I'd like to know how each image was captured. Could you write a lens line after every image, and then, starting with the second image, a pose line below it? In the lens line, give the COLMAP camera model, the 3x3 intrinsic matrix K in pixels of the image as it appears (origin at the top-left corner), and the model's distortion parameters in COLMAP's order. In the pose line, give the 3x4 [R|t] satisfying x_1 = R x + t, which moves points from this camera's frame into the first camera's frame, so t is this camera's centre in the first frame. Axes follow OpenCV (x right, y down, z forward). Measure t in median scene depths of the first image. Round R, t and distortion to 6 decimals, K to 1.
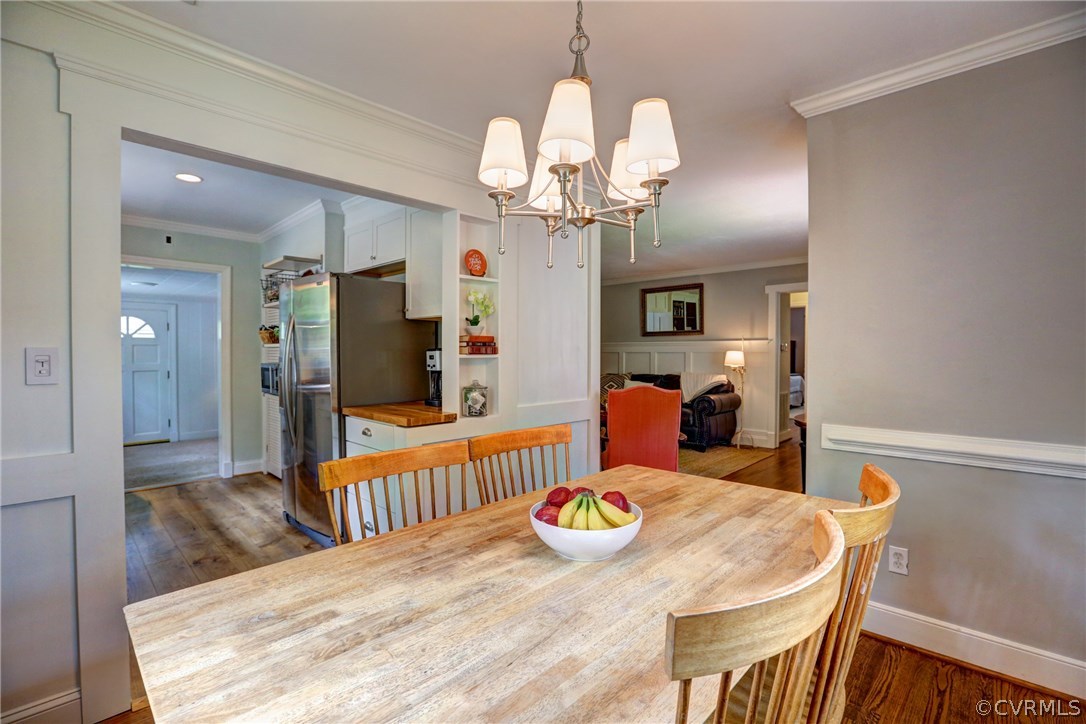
lens RADIAL K [[495.9, 0, 544.0], [0, 495.9, 358.5], [0, 0, 1]] dist [-0.057227, 0.021674]
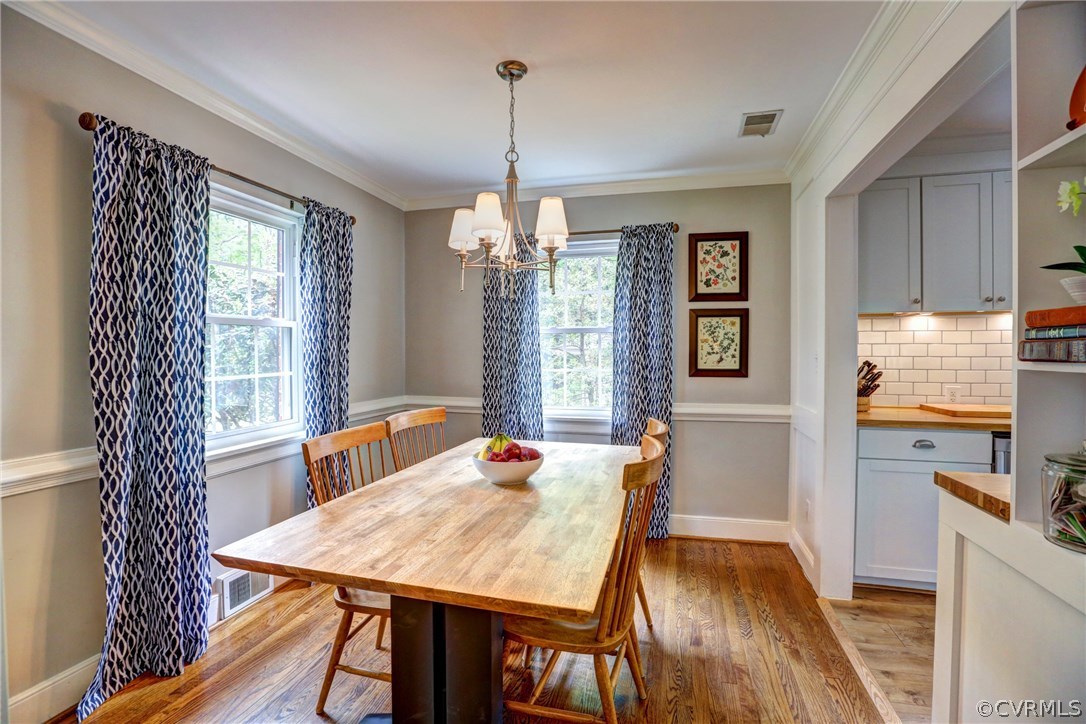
lens RADIAL K [[495.9, 0, 544.0], [0, 495.9, 358.5], [0, 0, 1]] dist [-0.057227, 0.021674]
pose [[-0.875536, 0.006524, -0.483109, 0.691849], [-0.004128, 0.999771, 0.020983, -0.029211], [0.483135, 0.020366, -0.875309, 2.258577]]
